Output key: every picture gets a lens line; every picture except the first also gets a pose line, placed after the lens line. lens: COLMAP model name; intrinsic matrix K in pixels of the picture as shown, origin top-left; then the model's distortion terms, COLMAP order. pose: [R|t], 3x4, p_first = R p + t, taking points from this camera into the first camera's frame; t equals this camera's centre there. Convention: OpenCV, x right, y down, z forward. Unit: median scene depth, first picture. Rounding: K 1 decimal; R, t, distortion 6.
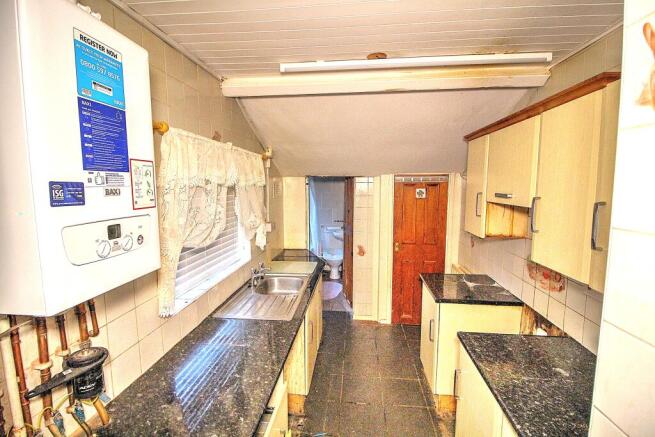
lens RADIAL K [[304.4, 0, 324.5], [0, 304.4, 216.4], [0, 0, 1]] dist [0.002737, -0.012678]
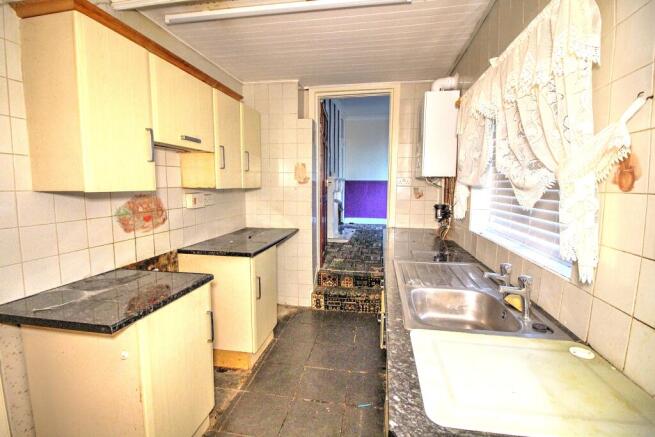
lens RADIAL K [[304.4, 0, 324.5], [0, 304.4, 216.4], [0, 0, 1]] dist [0.002737, -0.012678]
pose [[-0.996883, -0.009097, 0.078367, 0.042779], [0.007484, 0.977948, 0.208715, -0.024396], [-0.078538, 0.208651, -0.974832, 1.985394]]
